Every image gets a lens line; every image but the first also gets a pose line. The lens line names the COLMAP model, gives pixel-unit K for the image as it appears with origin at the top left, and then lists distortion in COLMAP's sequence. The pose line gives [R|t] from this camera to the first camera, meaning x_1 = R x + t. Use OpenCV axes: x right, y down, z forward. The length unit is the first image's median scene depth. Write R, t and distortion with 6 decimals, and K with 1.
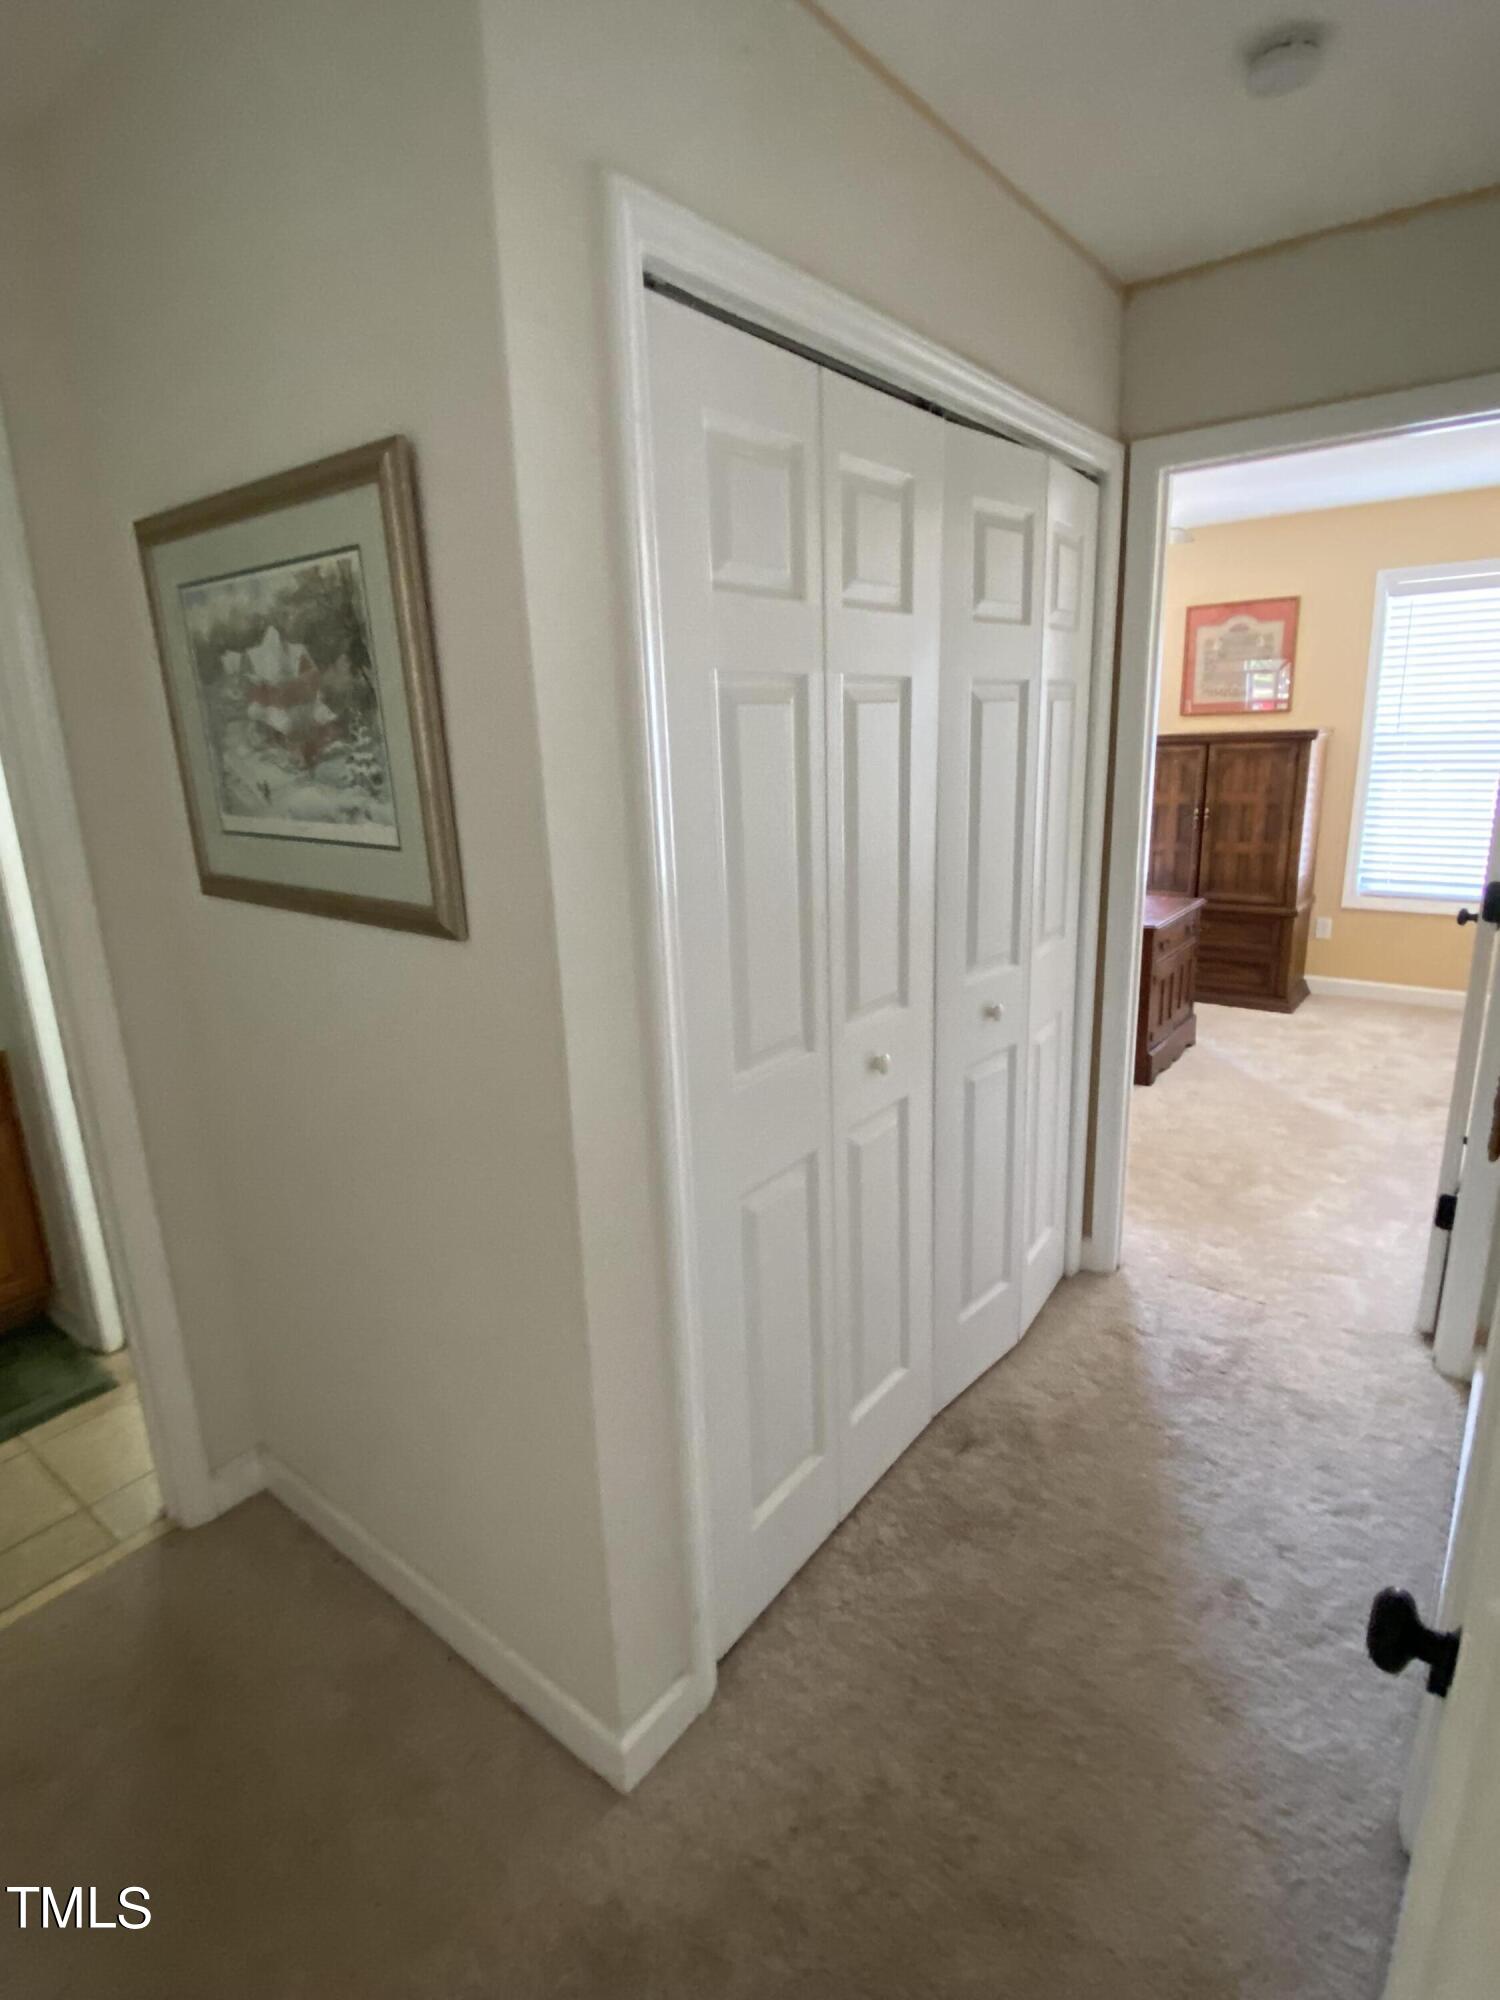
lens RADIAL K [[1013.4, 0, 740.3], [0, 1013.4, 992.4], [0, 0, 1]] dist [0.004950, -0.016170]
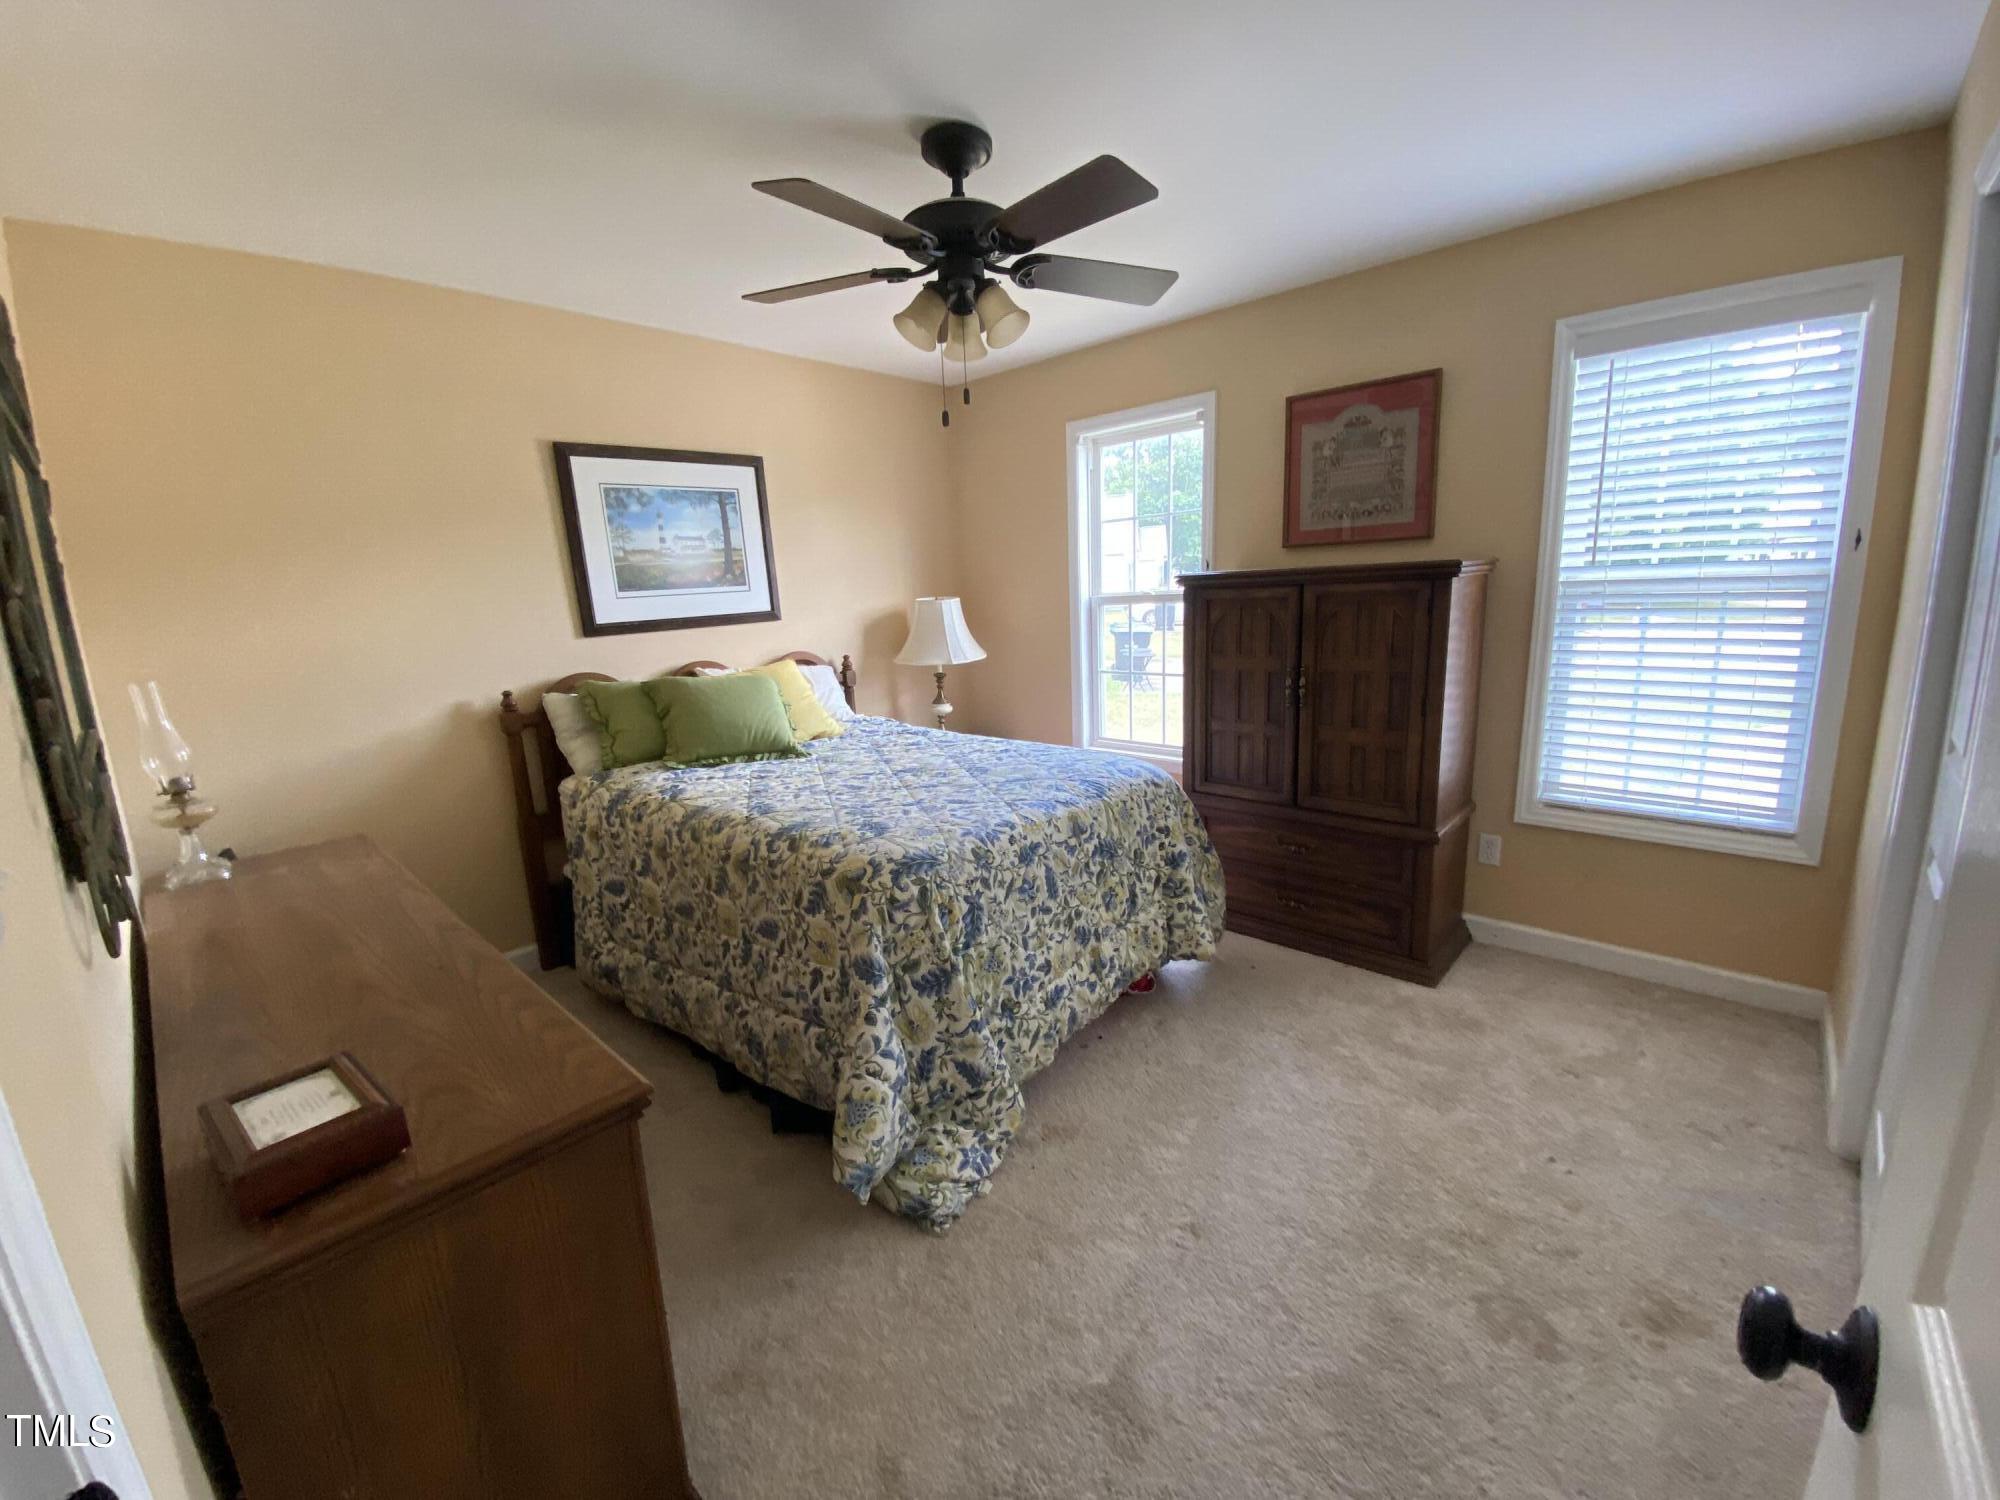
lens RADIAL K [[814.4, 0, 1001.4], [0, 814.4, 748.5], [0, 0, 1]] dist [0.036945, -0.033895]
pose [[0.997450, 0.010455, -0.070603, 0.531423], [-0.013965, 0.998681, -0.049404, -0.186617], [0.069994, 0.050264, 0.996280, 0.782400]]
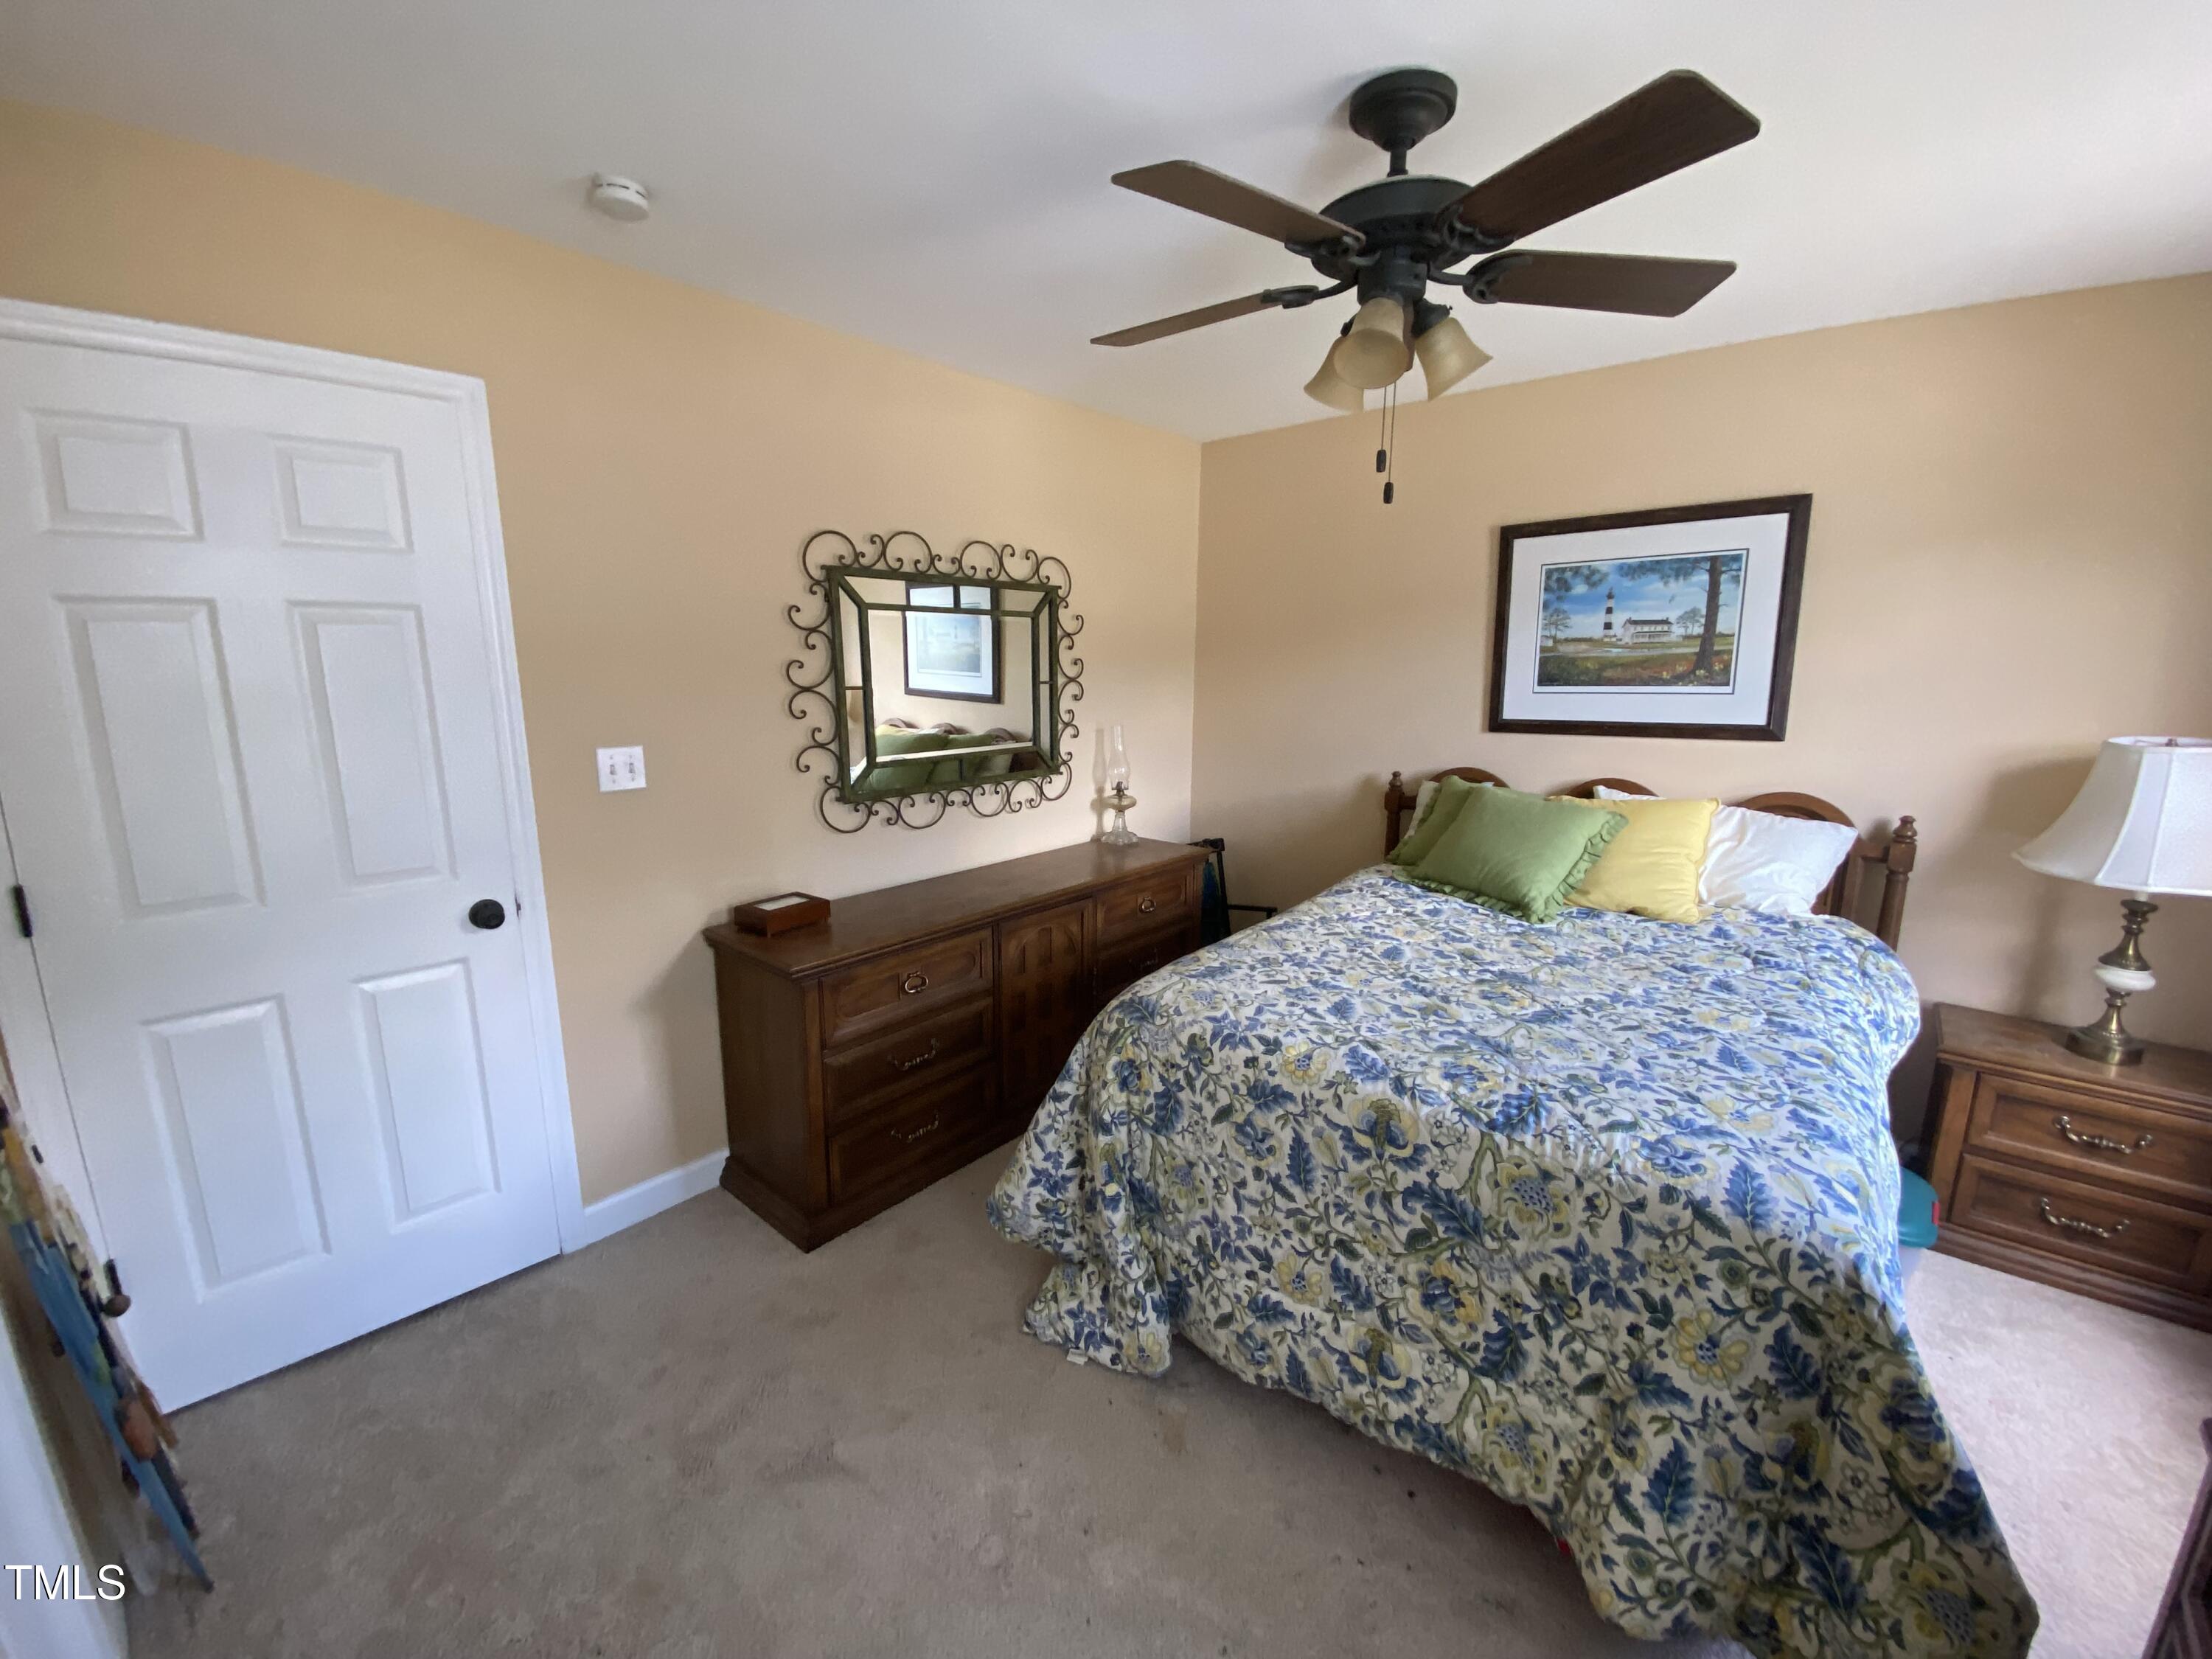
lens RADIAL K [[860.3, 0, 1054.4], [0, 860.3, 817.4], [0, 0, 1]] dist [0.000394, -0.006390]
pose [[-0.070524, 0.213235, -0.974452, 1.017976], [-0.245941, 0.943010, 0.224154, -0.388705], [0.966716, 0.255466, -0.014062, 1.345098]]
